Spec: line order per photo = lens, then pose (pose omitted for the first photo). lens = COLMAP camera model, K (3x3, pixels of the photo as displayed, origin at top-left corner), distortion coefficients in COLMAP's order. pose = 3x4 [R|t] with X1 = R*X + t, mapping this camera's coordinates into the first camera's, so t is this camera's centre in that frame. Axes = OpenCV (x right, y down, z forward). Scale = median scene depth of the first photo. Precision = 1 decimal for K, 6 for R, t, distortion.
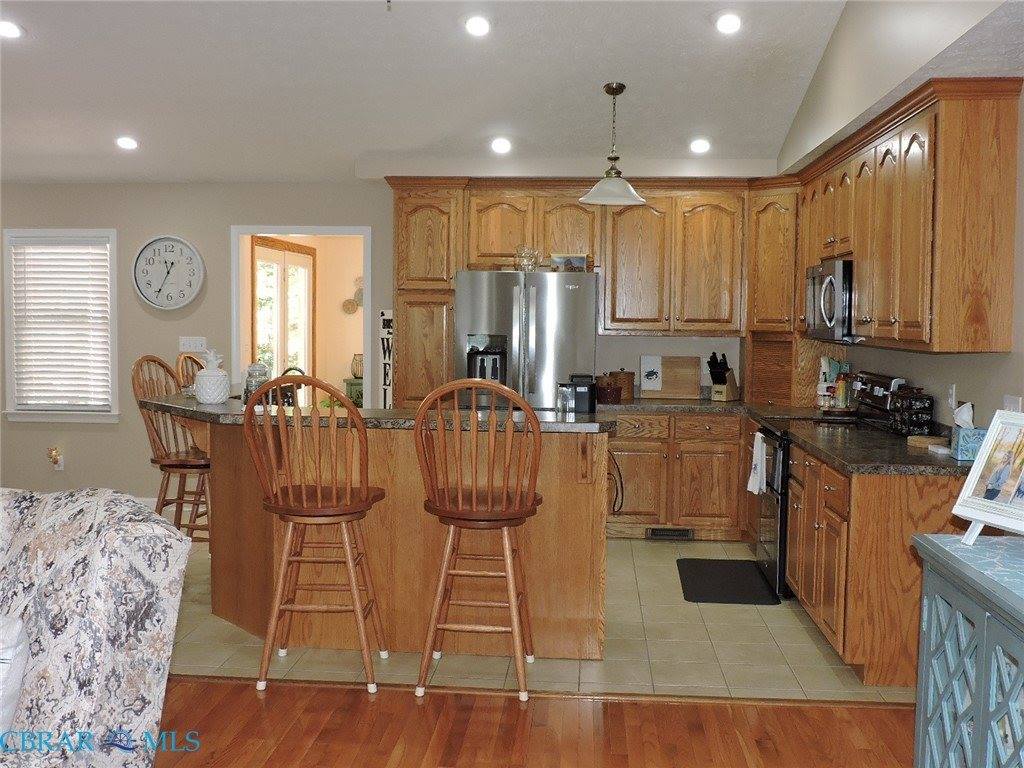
lens RADIAL K [[1054.9, 0, 511.6], [0, 1054.9, 385.9], [0, 0, 1]] dist [-0.031282, 0.000000]
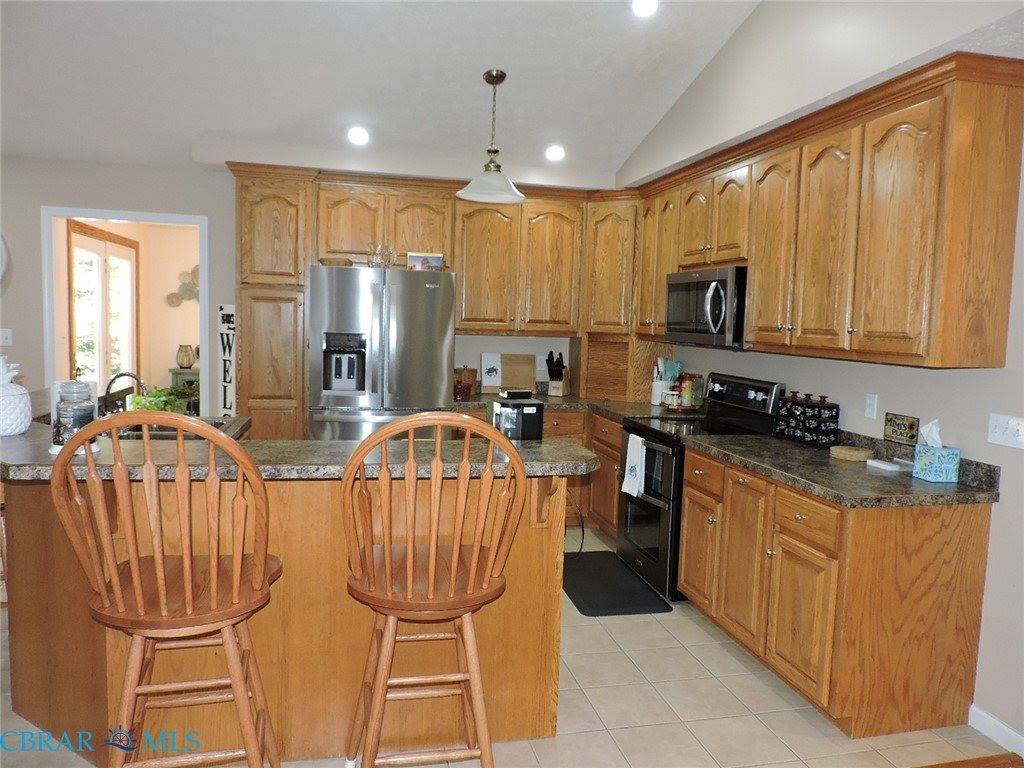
lens RADIAL K [[735.5, 0, 515.7], [0, 735.5, 385.7], [0, 0, 1]] dist [-0.019494, 0.007133]
pose [[0.954309, -0.007097, 0.298739, -0.070669], [-0.002424, 0.999501, 0.031490, -0.020546], [-0.298813, -0.030775, 0.953815, 0.295779]]
